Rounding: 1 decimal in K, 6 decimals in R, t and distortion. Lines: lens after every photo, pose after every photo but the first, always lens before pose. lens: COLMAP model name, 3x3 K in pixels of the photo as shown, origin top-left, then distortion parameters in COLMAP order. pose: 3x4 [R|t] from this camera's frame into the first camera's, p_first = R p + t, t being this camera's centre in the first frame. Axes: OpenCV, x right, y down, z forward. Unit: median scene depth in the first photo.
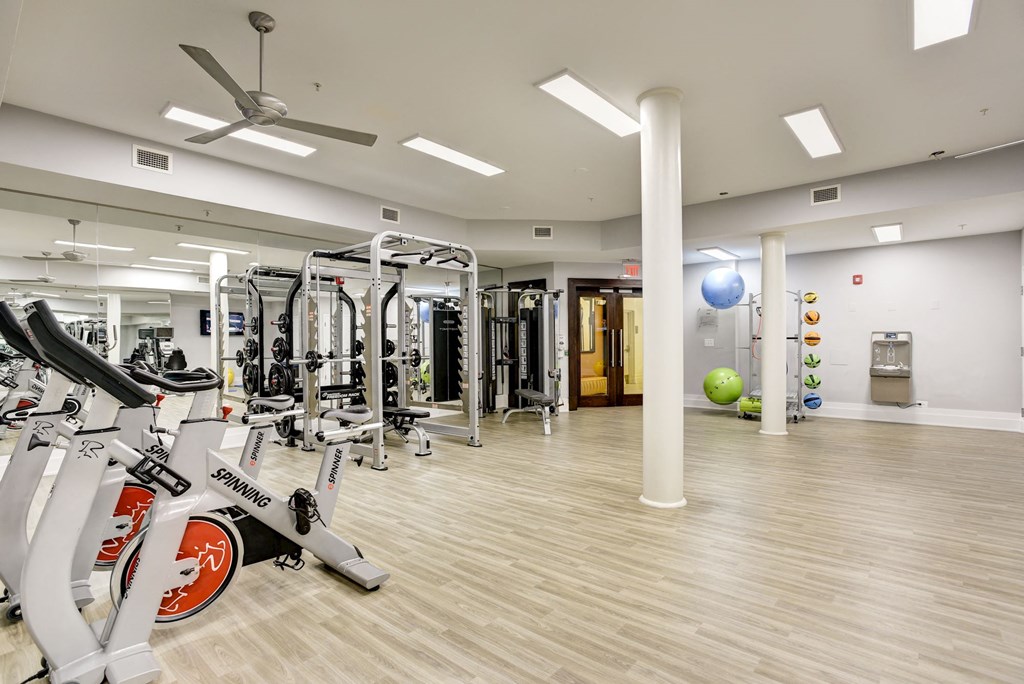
lens RADIAL K [[479.0, 0, 510.7], [0, 479.0, 343.8], [0, 0, 1]] dist [0.012524, -0.000216]
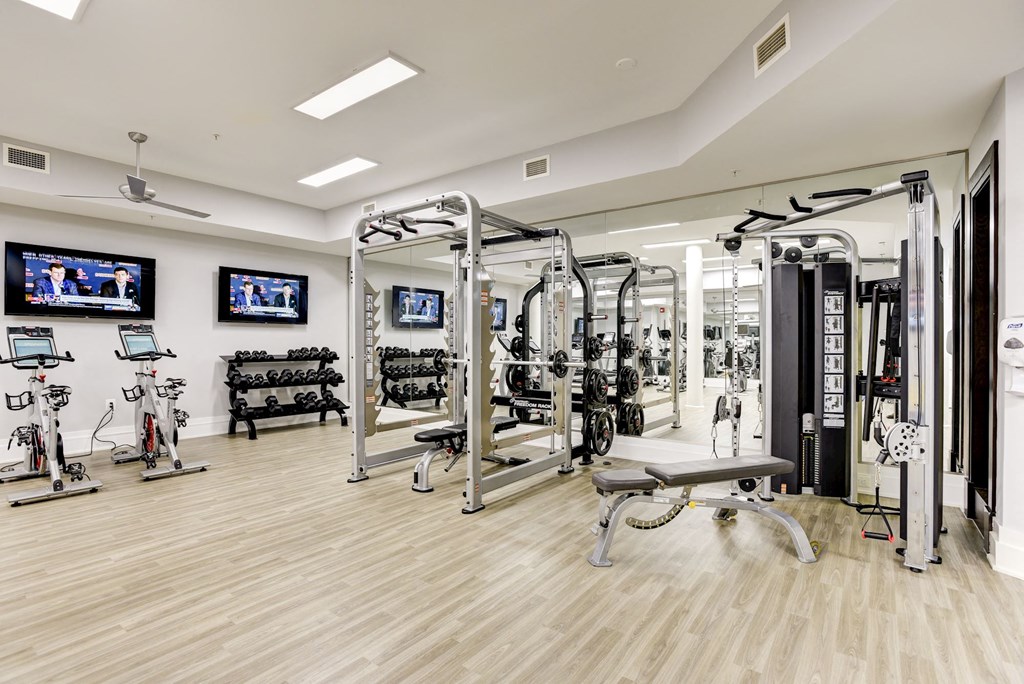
lens RADIAL K [[479.0, 0, 510.7], [0, 479.0, 343.8], [0, 0, 1]] dist [0.012524, -0.000216]
pose [[0.033534, 0.001964, -0.999436, 0.526198], [0.005735, 0.999981, 0.002158, -0.001650], [0.999421, -0.005804, 0.033522, 0.993749]]
